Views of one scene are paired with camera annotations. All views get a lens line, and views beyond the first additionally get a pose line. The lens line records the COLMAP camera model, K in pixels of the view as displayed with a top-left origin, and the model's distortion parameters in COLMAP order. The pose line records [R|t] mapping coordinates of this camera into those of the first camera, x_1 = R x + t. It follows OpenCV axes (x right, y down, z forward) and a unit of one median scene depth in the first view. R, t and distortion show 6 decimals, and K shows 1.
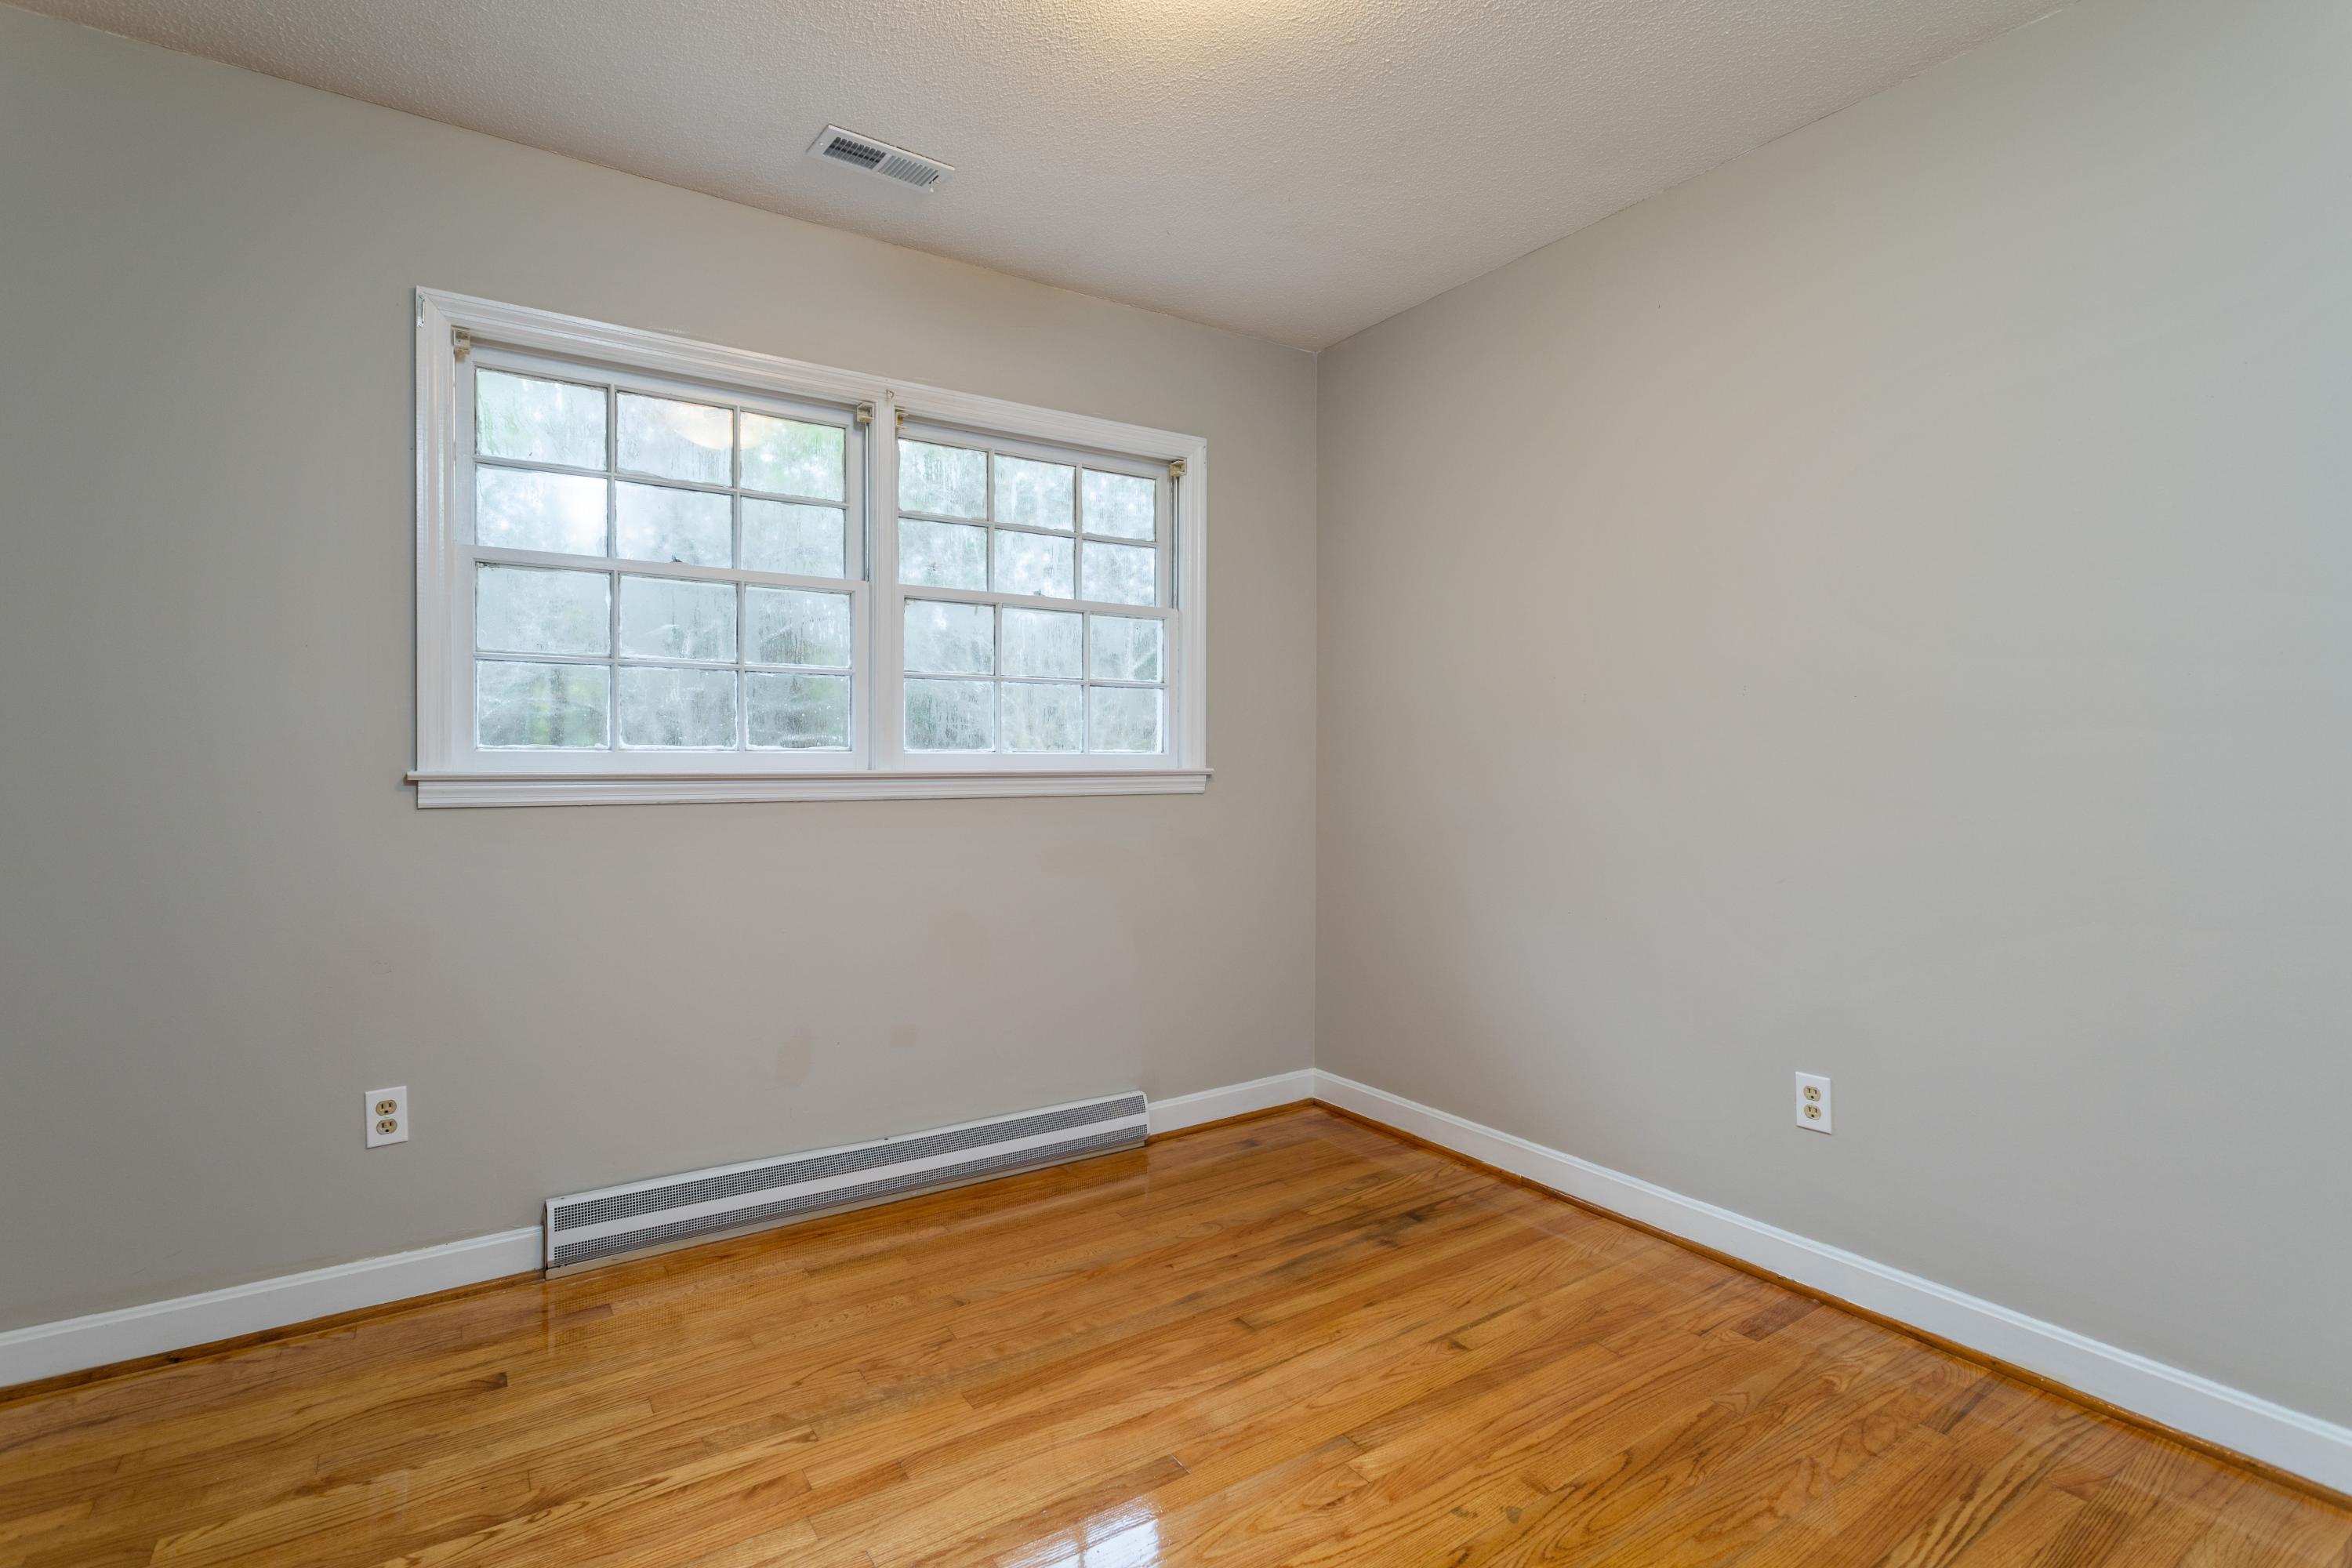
lens RADIAL K [[1113.4, 0, 1162.8], [0, 1113.4, 775.0], [0, 0, 1]] dist [-0.000449, 0.004906]
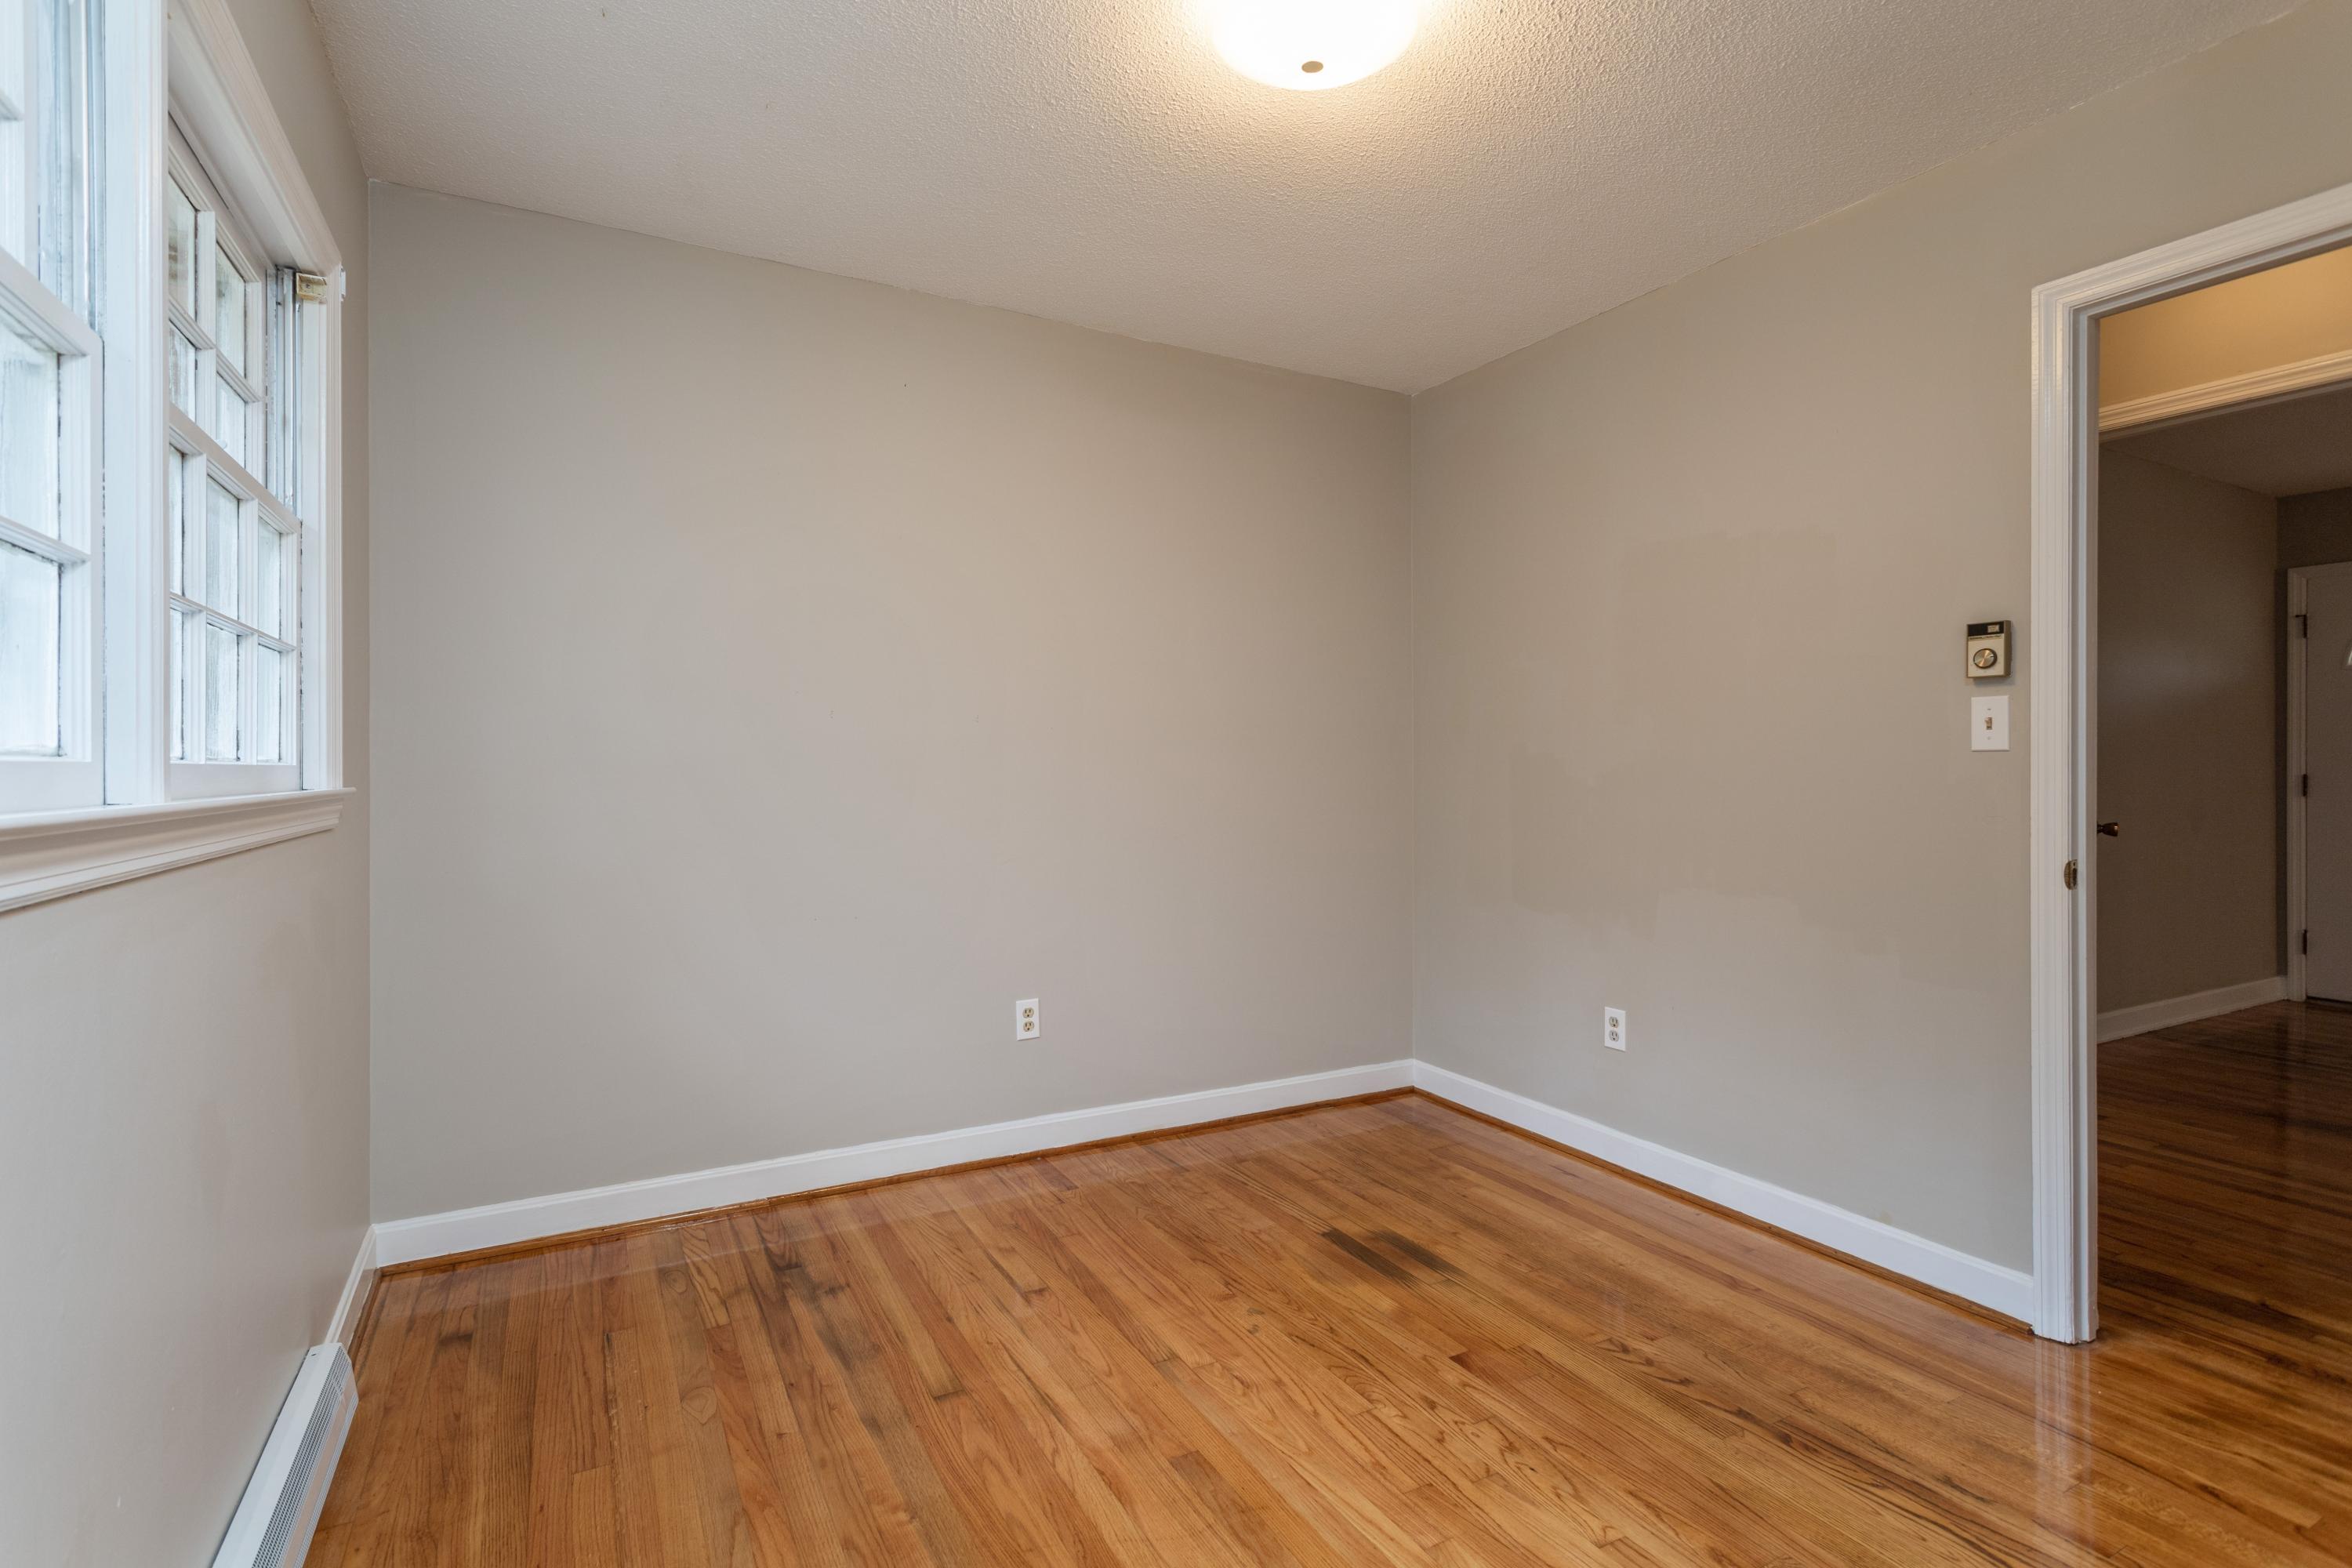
lens RADIAL K [[1109.9, 0, 1173.0], [0, 1109.9, 766.2], [0, 0, 1]] dist [0.000533, 0.000130]
pose [[0.076843, 0.009102, 0.997002, -0.825884], [0.017129, 0.999799, -0.010448, 0.000751], [-0.996896, 0.017881, 0.076672, 0.761054]]
